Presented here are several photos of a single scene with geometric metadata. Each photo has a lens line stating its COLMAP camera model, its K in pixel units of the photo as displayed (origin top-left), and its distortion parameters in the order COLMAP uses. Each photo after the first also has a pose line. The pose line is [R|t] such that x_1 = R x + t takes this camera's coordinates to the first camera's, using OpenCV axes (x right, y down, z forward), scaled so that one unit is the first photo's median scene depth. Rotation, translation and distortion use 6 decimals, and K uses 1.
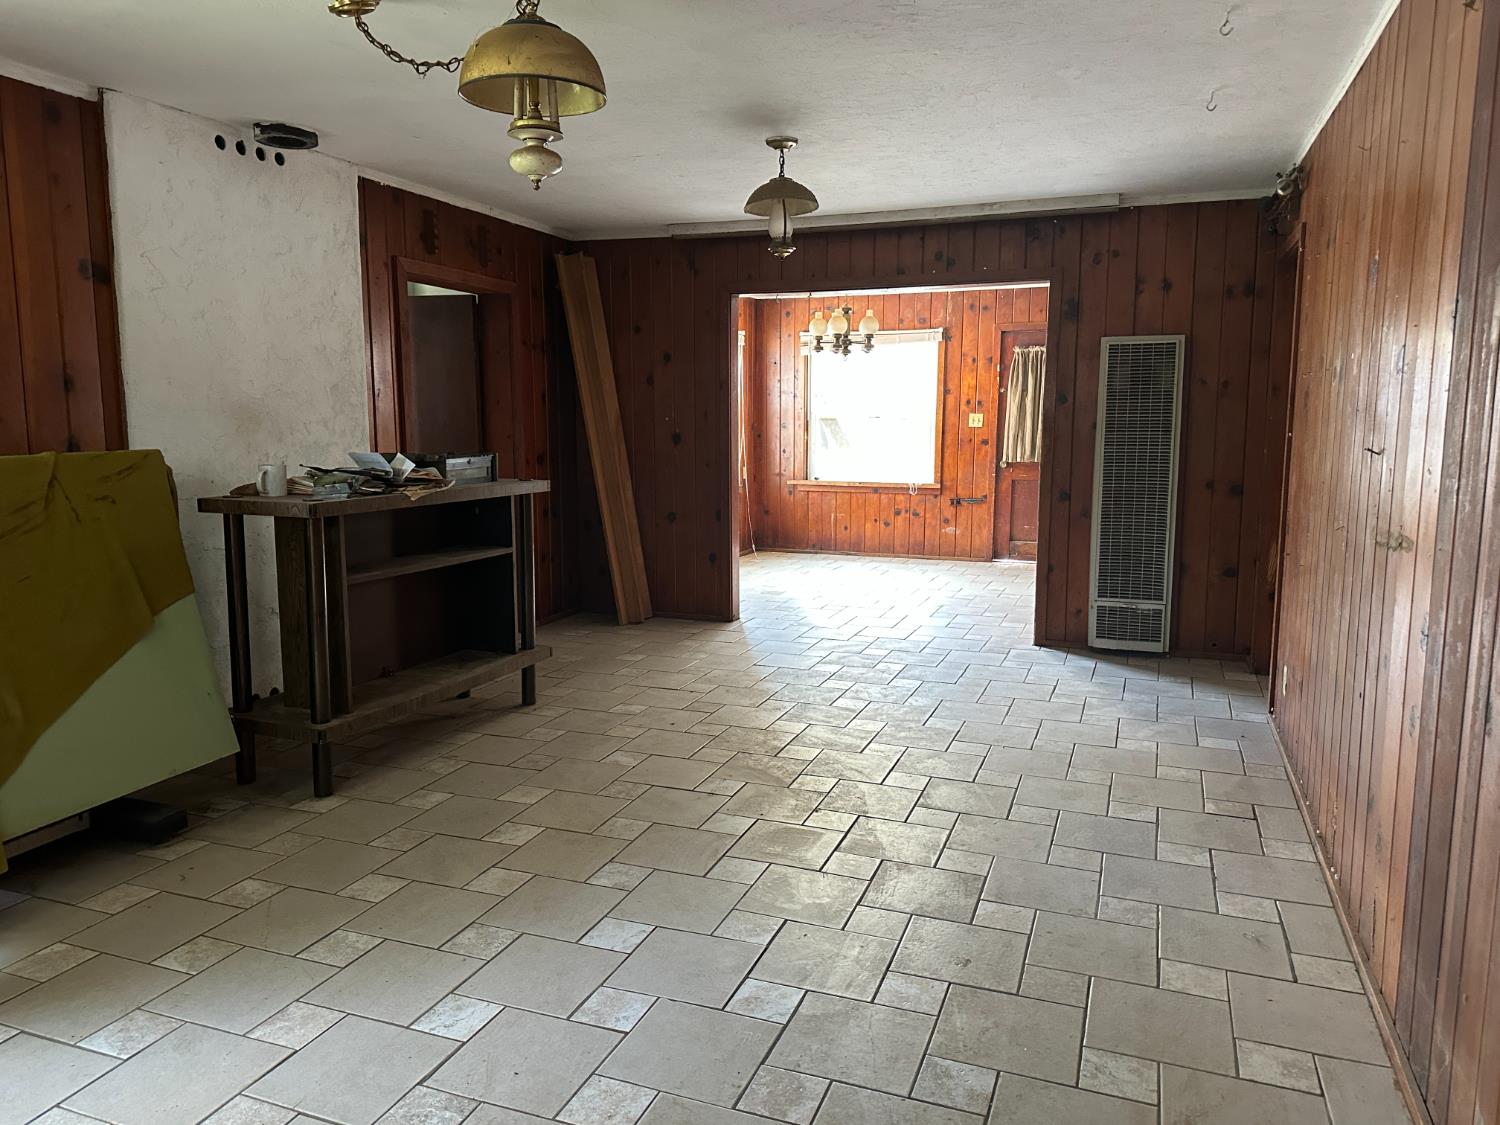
lens RADIAL K [[1053.2, 0, 758.4], [0, 1053.2, 557.3], [0, 0, 1]] dist [0.056692, -0.067535]
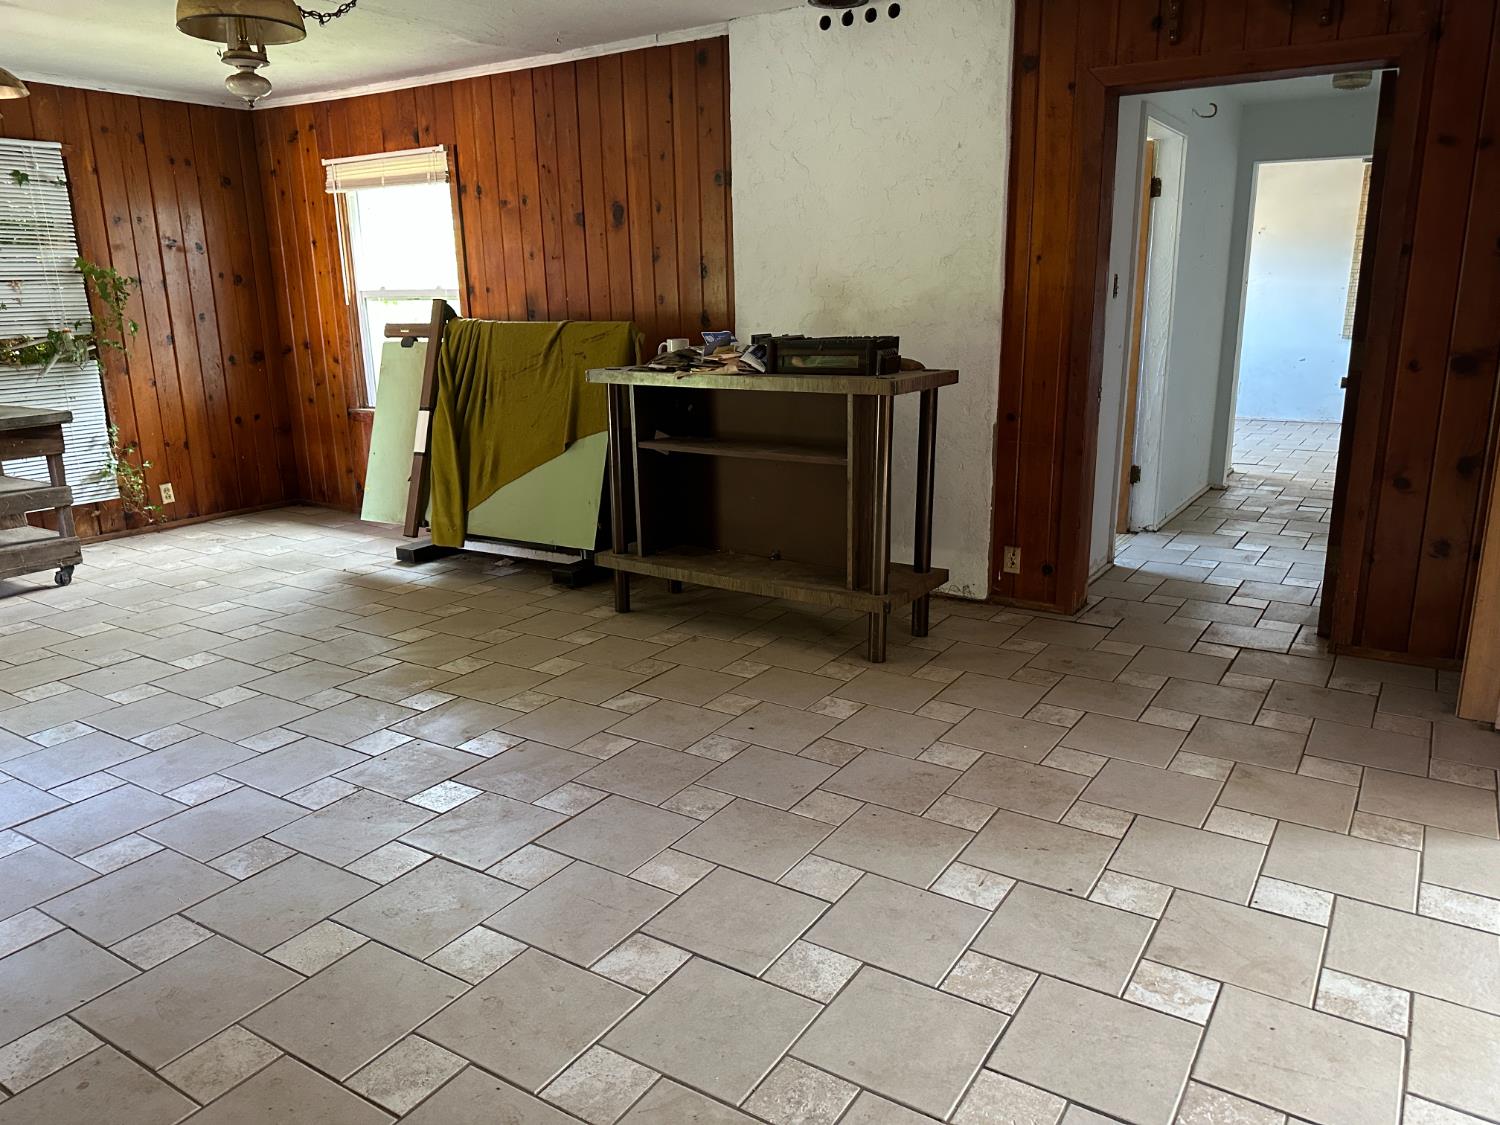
lens RADIAL K [[1053.2, 0, 773.0], [0, 1053.2, 562.9], [0, 0, 1]] dist [0.056692, -0.067535]
pose [[-0.198940, 0.241130, -0.949884, 0.639170], [-0.122366, 0.955561, 0.268199, -0.161964], [0.972342, 0.169589, -0.160593, 1.241167]]
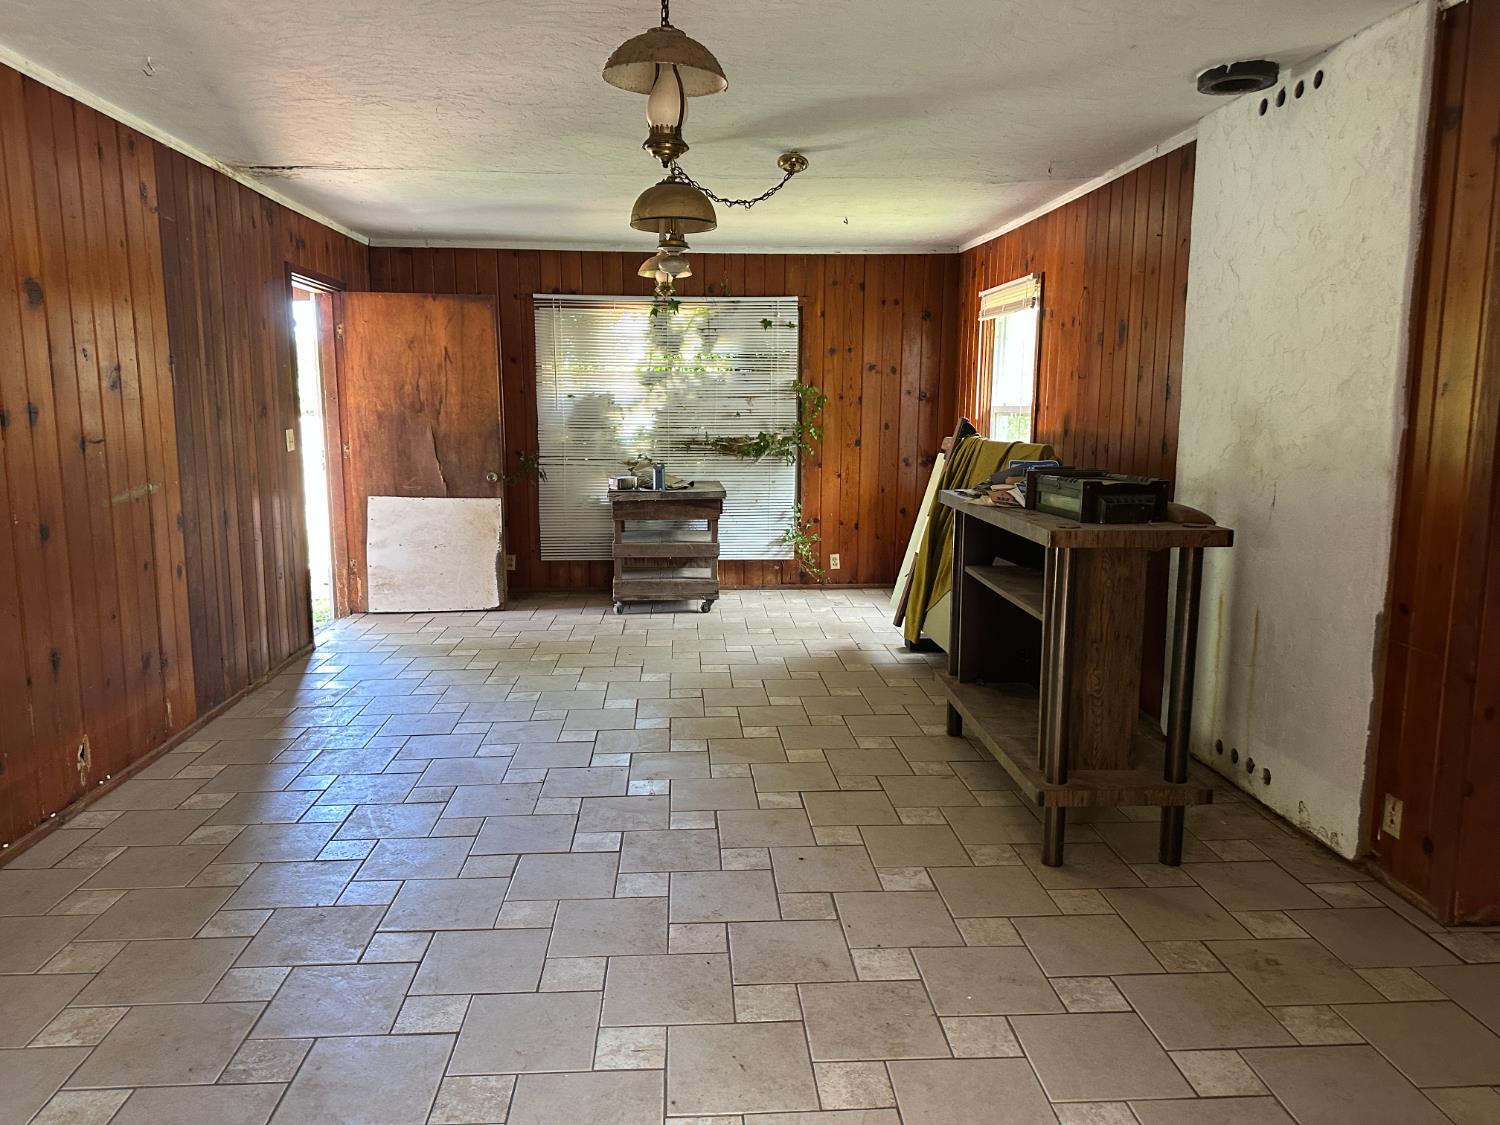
lens RADIAL K [[1053.2, 0, 742.6], [0, 1053.2, 561.7], [0, 0, 1]] dist [0.056692, -0.067535]
pose [[-0.913266, 0.057601, -0.403271, 0.257642], [-0.060448, 0.959831, 0.273990, -0.253582], [0.402855, 0.274603, -0.873099, 1.734159]]
